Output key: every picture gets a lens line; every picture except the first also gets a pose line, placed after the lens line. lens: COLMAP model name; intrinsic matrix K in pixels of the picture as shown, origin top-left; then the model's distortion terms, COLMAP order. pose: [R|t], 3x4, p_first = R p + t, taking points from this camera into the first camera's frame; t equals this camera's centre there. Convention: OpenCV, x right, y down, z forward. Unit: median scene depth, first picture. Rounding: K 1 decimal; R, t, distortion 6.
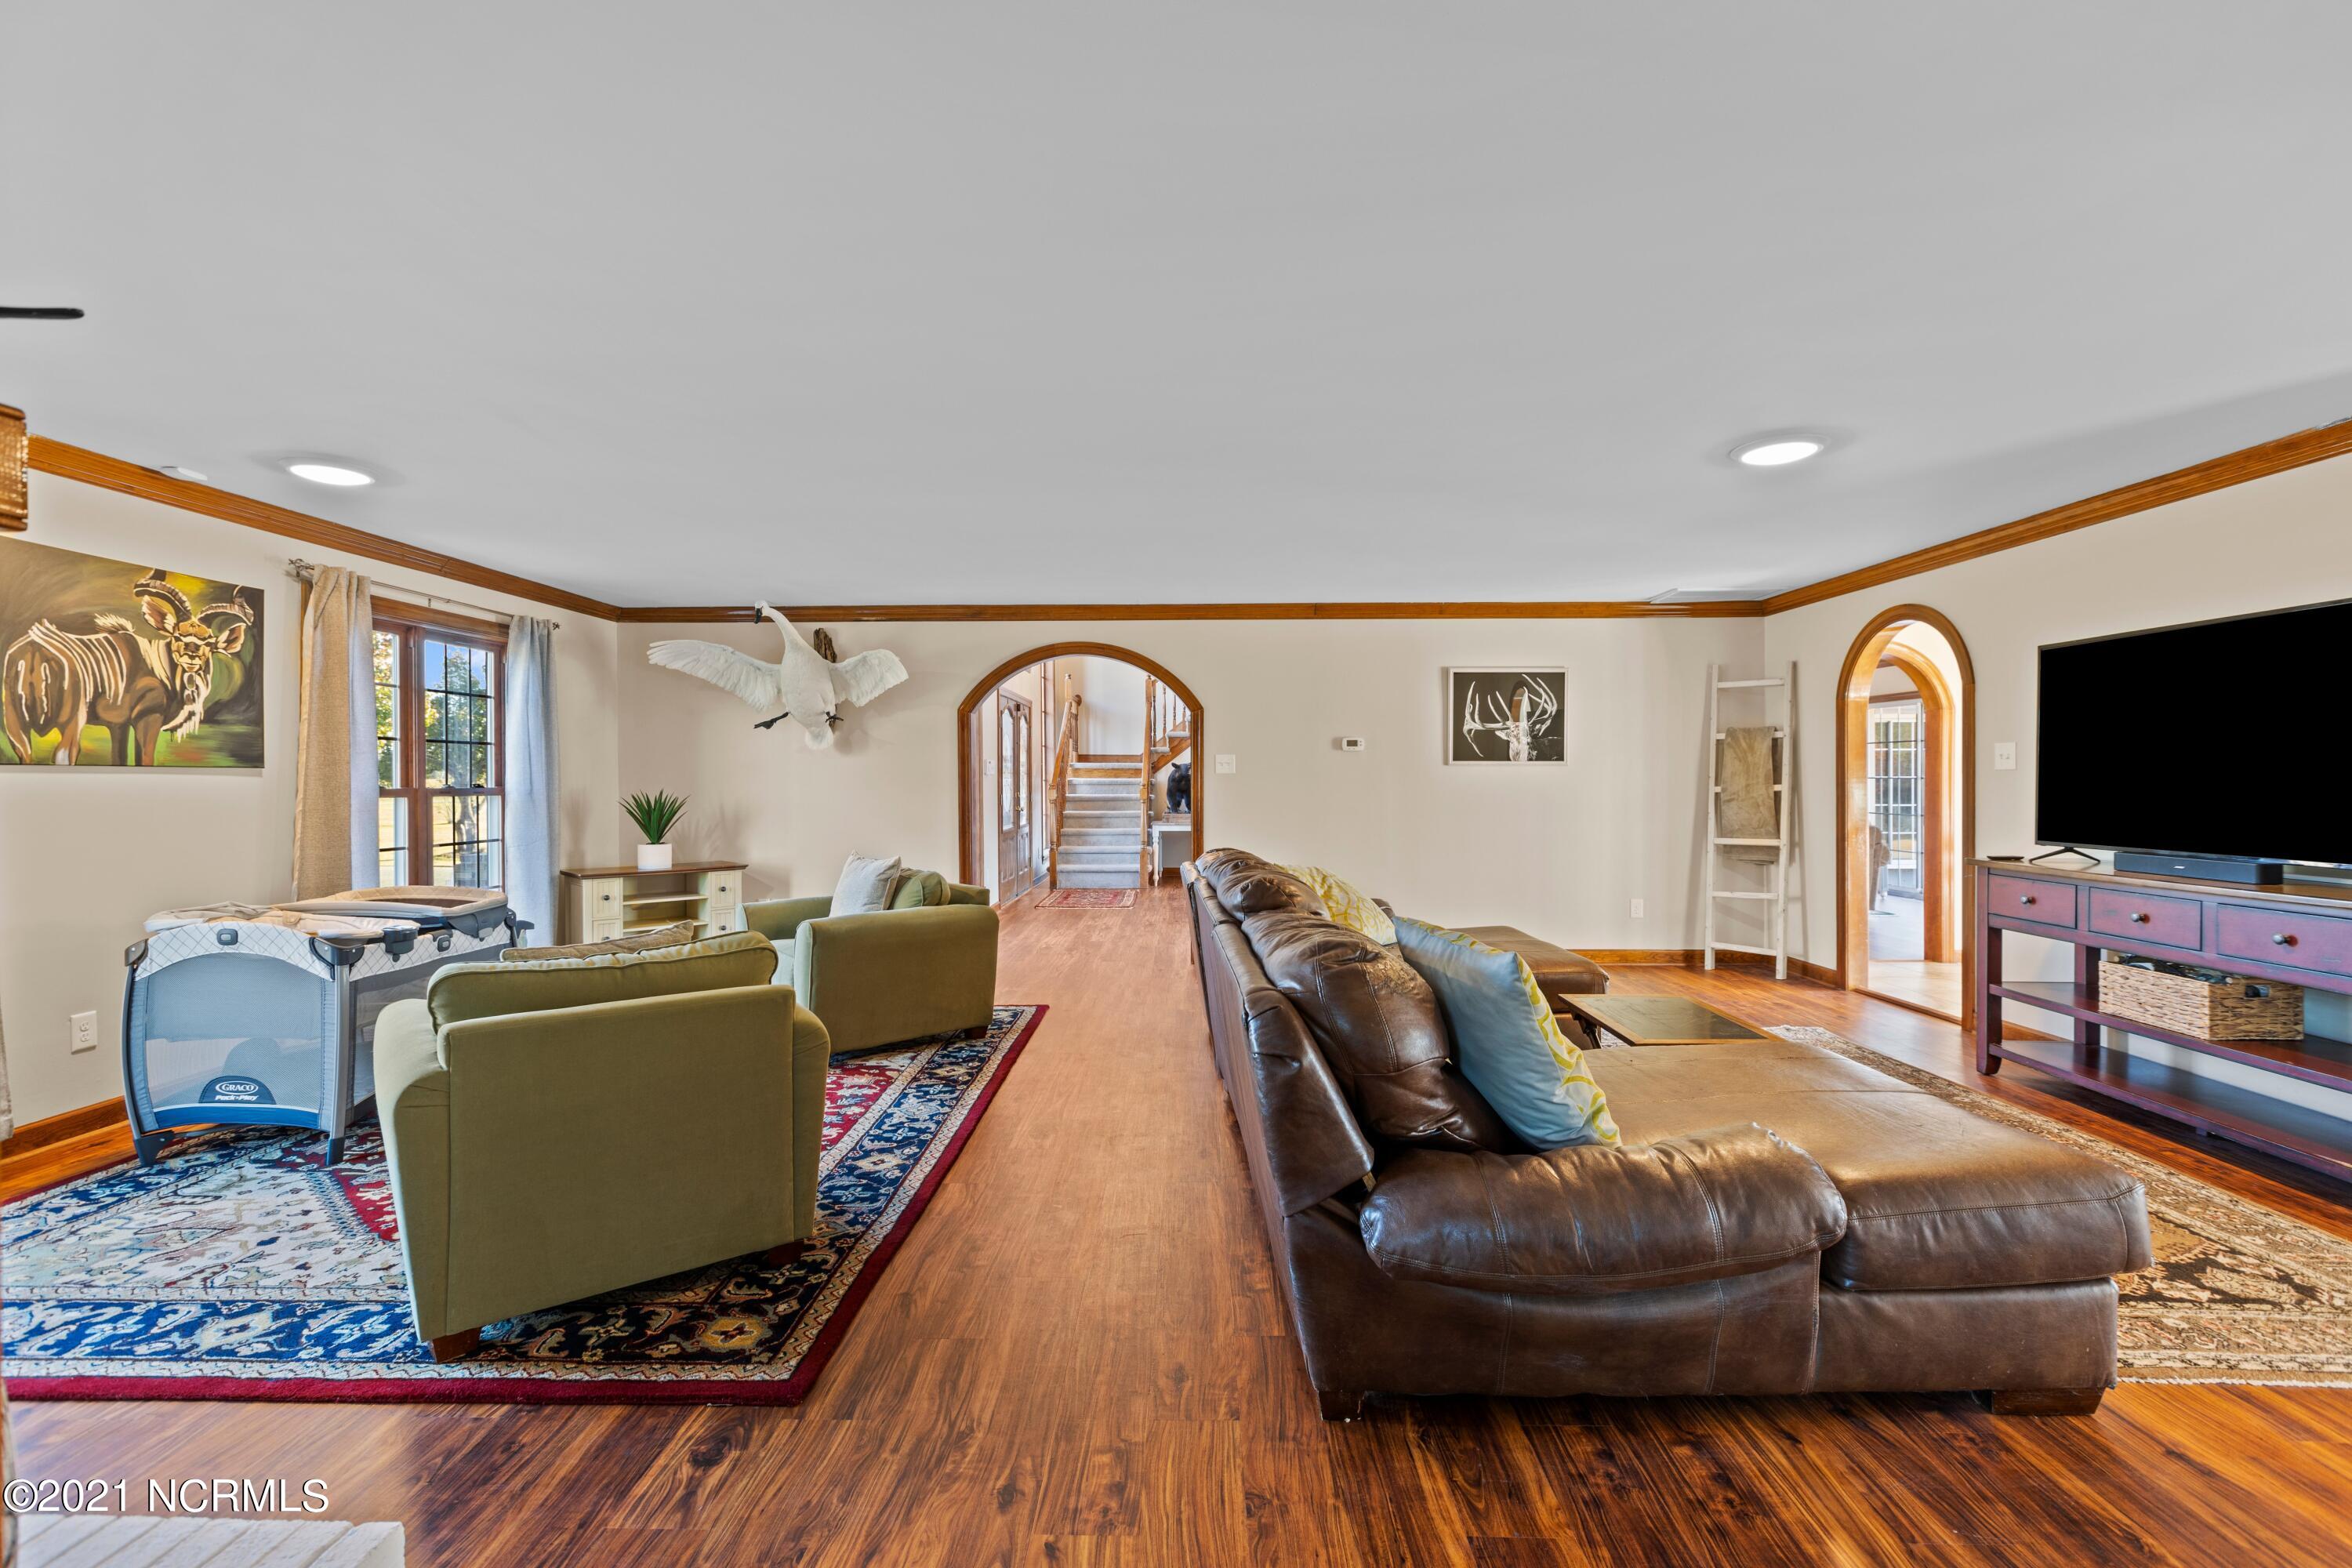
lens RADIAL K [[1039.6, 0, 1170.5], [0, 1039.6, 783.5], [0, 0, 1]] dist [0.002334, -0.000273]
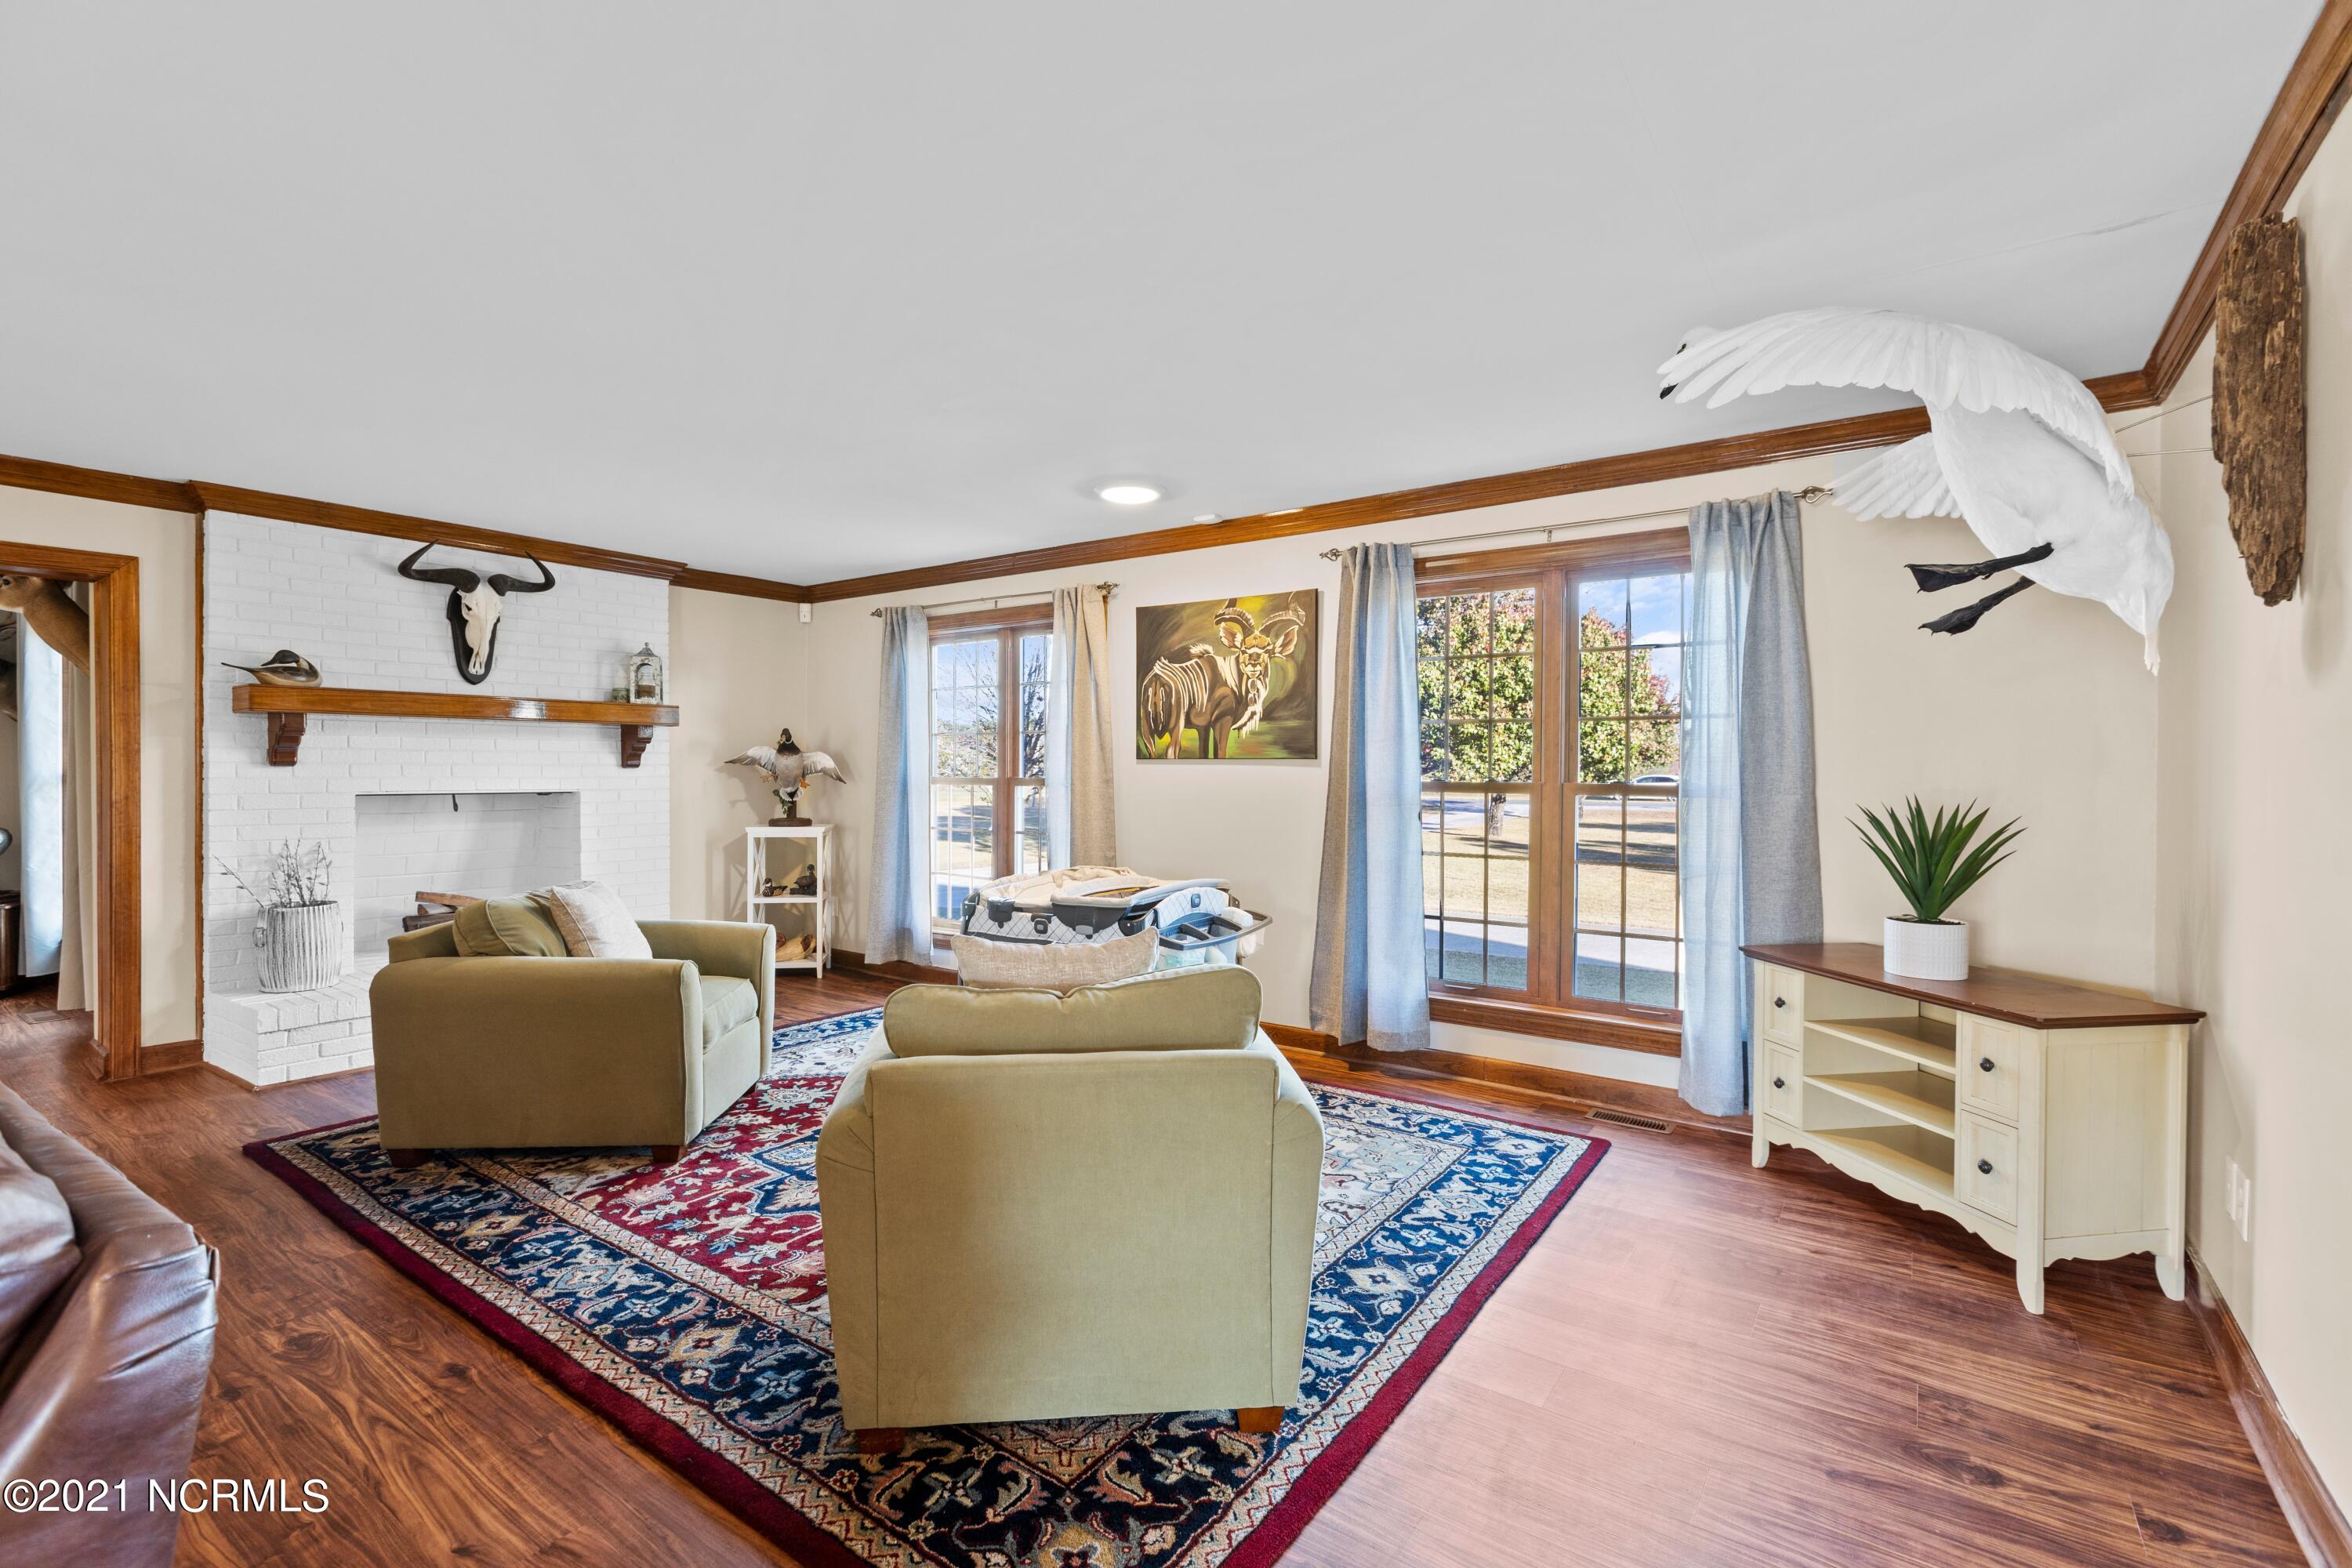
lens RADIAL K [[1039.6, 0, 1170.5], [0, 1039.6, 783.5], [0, 0, 1]] dist [0.002334, -0.000273]
pose [[-0.563203, 0.011469, -0.826239, 0.086099], [-0.008083, 0.999779, 0.019388, -0.010316], [0.826279, 0.017598, -0.562986, 1.631486]]
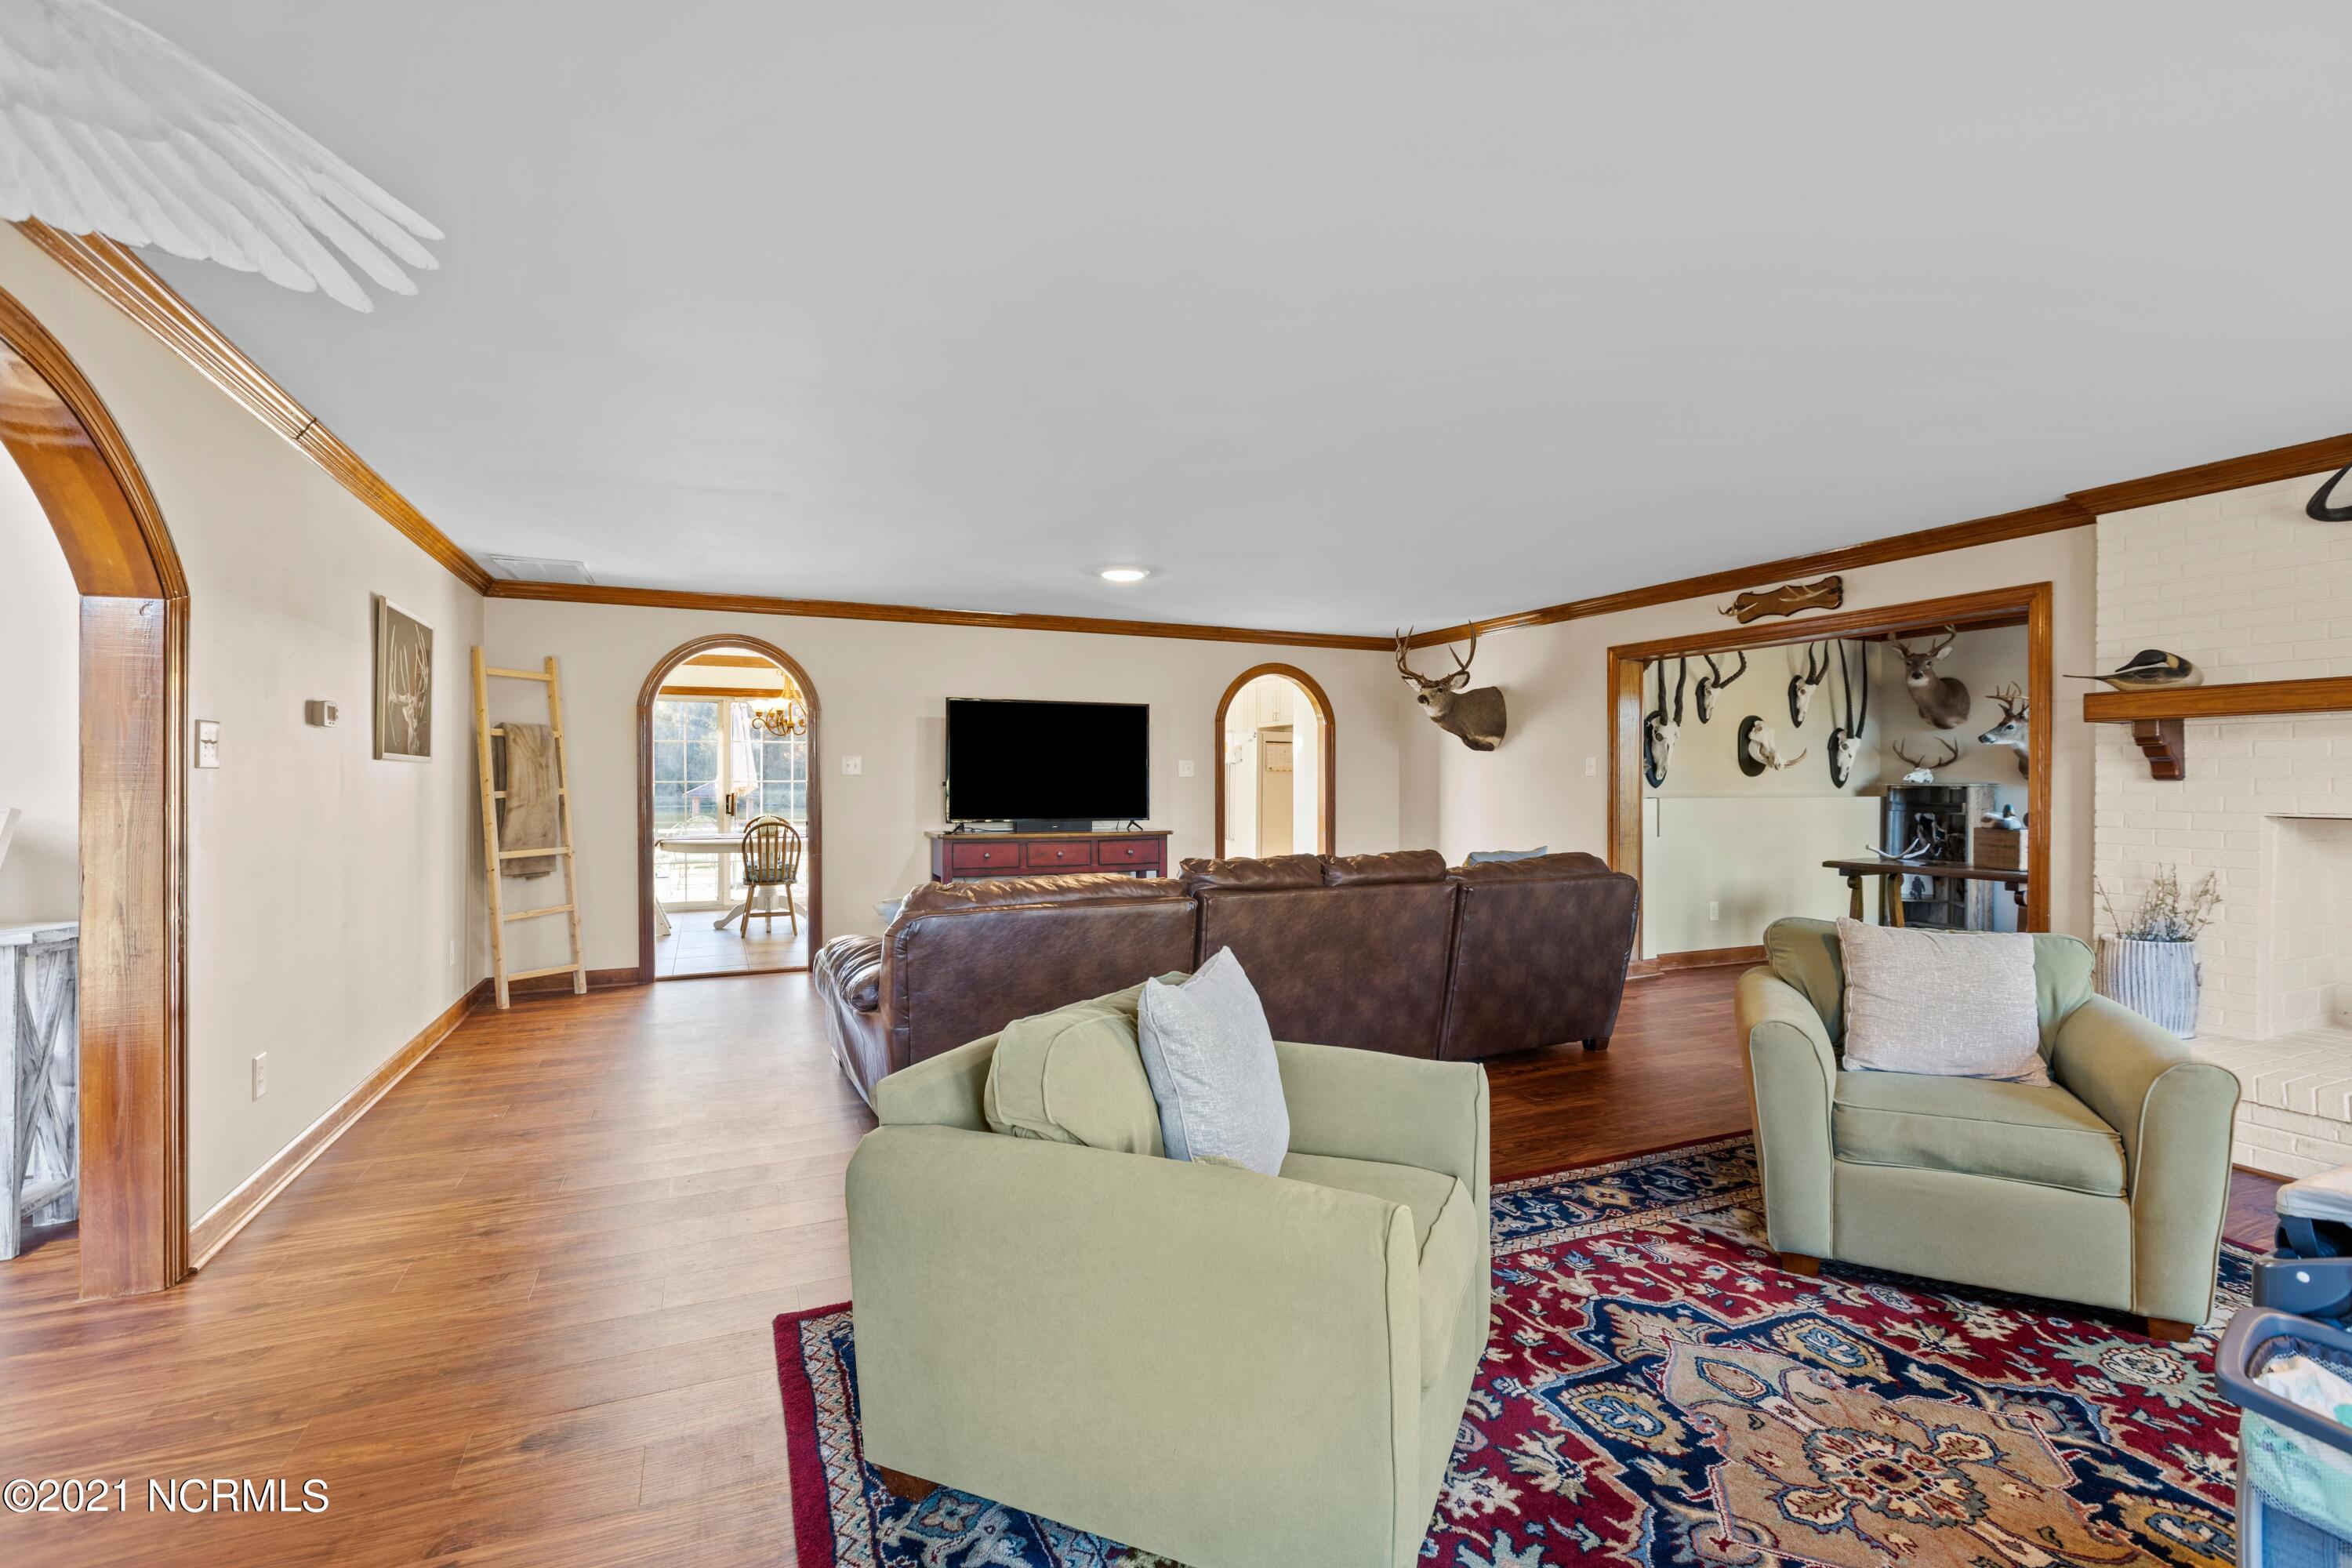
lens RADIAL K [[1050.5, 0, 1176.0], [0, 1050.5, 784.0], [0, 0, 1]] dist [0.002523, -0.001118]
pose [[-0.423108, -0.000246, 0.906079, -0.819399], [0.006228, 0.999976, 0.003179, -0.004526], [-0.906058, 0.006988, -0.423096, 1.479227]]
